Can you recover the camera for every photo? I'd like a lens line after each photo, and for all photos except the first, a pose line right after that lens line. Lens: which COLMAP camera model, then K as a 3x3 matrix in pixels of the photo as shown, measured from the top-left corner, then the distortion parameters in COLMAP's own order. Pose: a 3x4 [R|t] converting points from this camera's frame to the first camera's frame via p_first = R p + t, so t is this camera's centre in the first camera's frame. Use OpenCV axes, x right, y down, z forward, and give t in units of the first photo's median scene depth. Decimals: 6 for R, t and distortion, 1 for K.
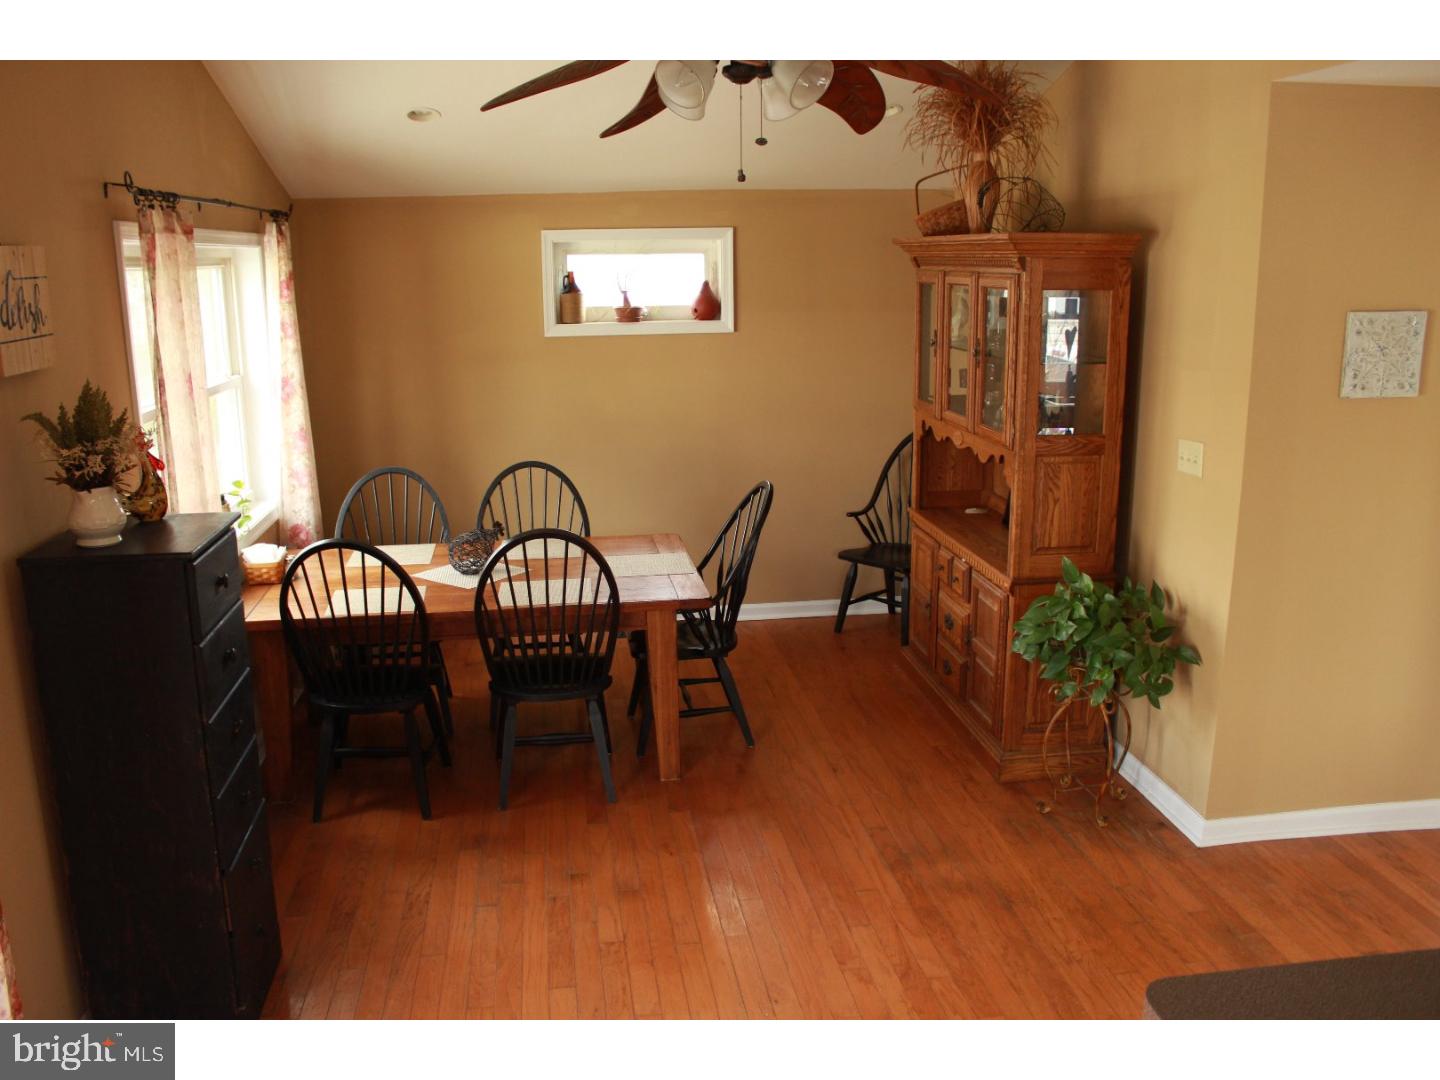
lens RADIAL K [[1215.0, 0, 710.3], [0, 1215.0, 532.0], [0, 0, 1]] dist [-0.154120, 0.117250]
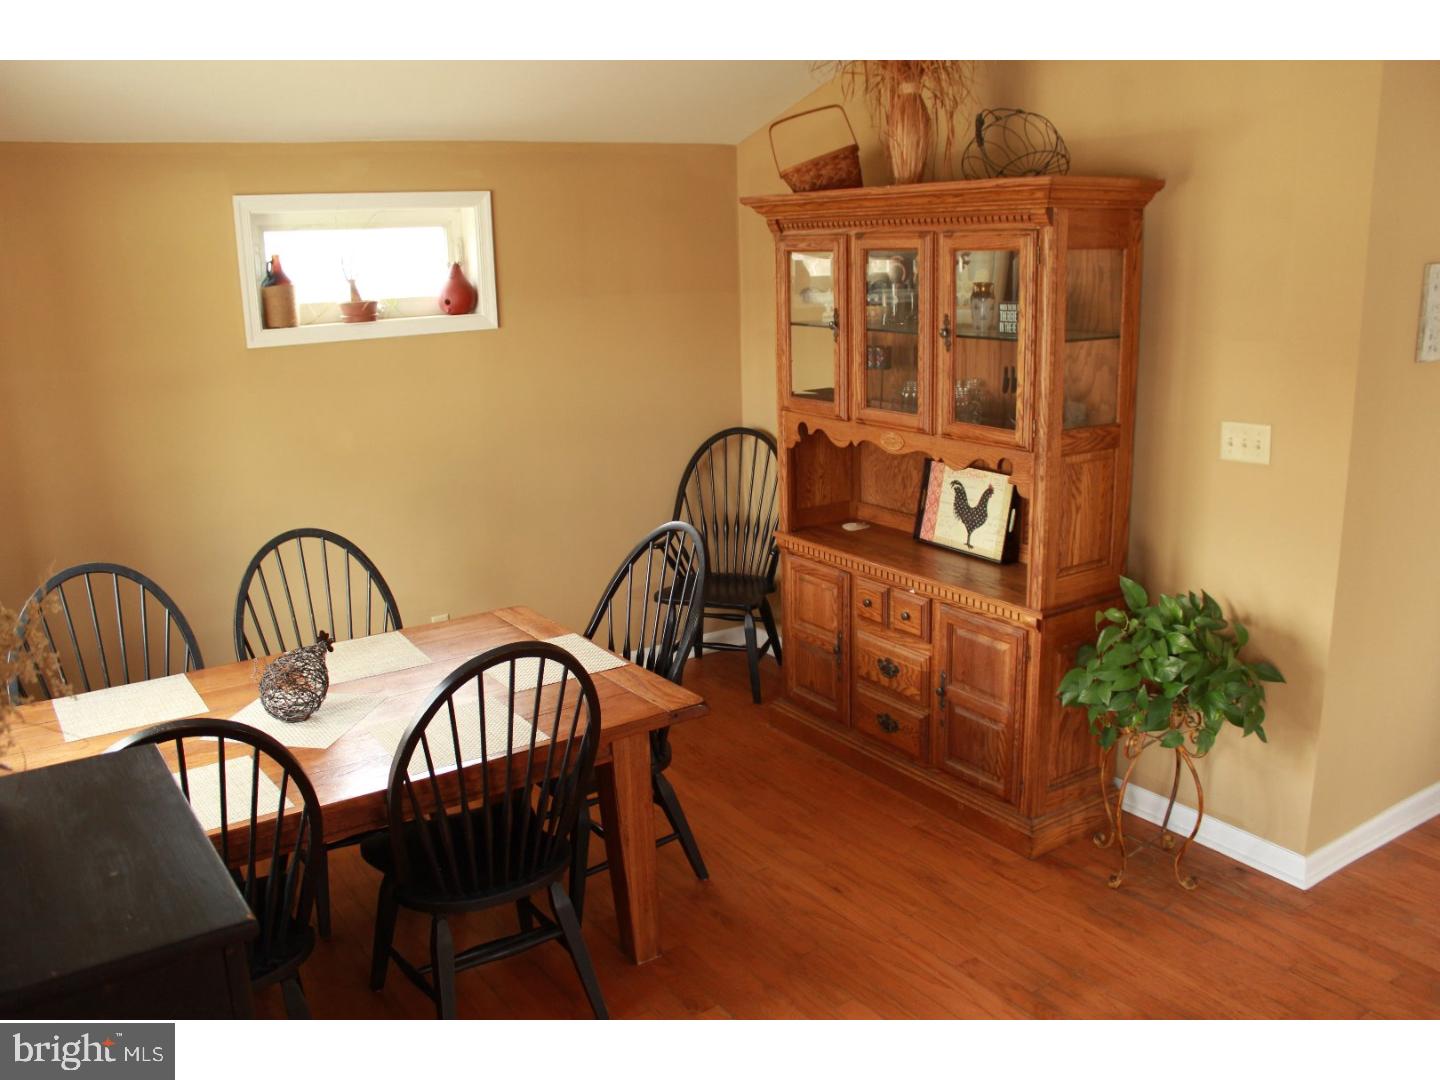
lens RADIAL K [[1215.0, 0, 710.3], [0, 1215.0, 532.0], [0, 0, 1]] dist [-0.154120, 0.117250]
pose [[0.898255, -0.115843, 0.423932, -0.250614], [0.114898, 0.992986, 0.027889, -0.054544], [-0.424190, 0.023658, 0.905264, 0.325346]]
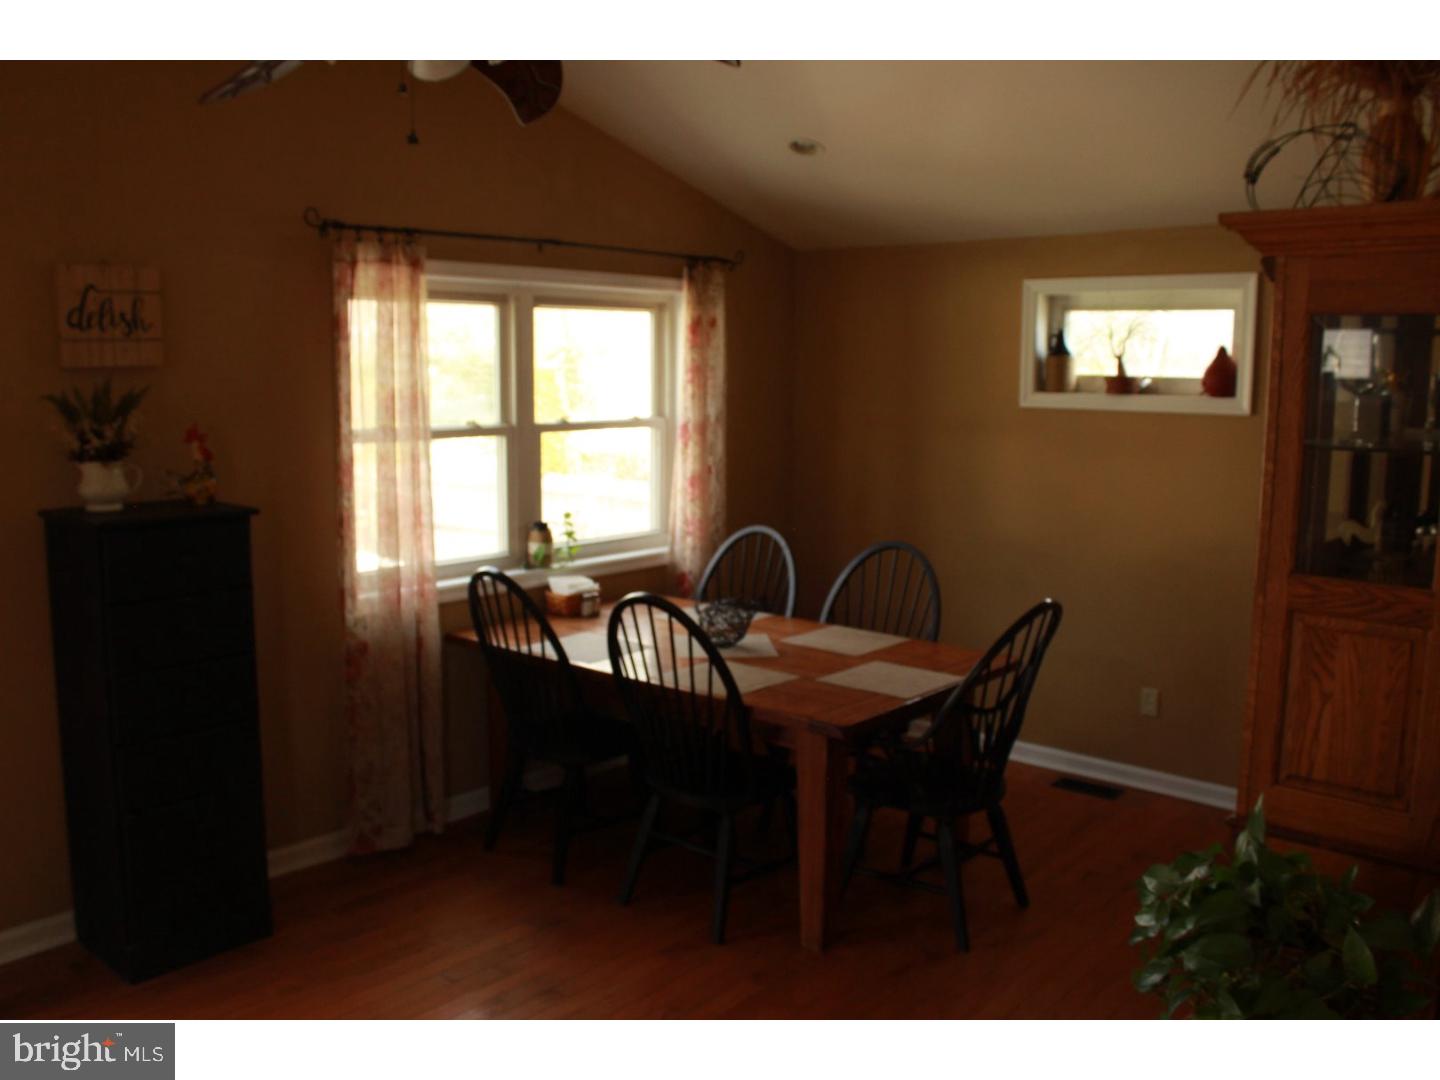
lens RADIAL K [[1215.0, 0, 710.3], [0, 1215.0, 532.0], [0, 0, 1]] dist [-0.154120, 0.117250]
pose [[0.659413, 0.115543, -0.742849, 0.434838], [-0.180021, 0.983639, -0.006805, -0.040785], [0.729909, 0.138216, 0.669425, 0.373553]]
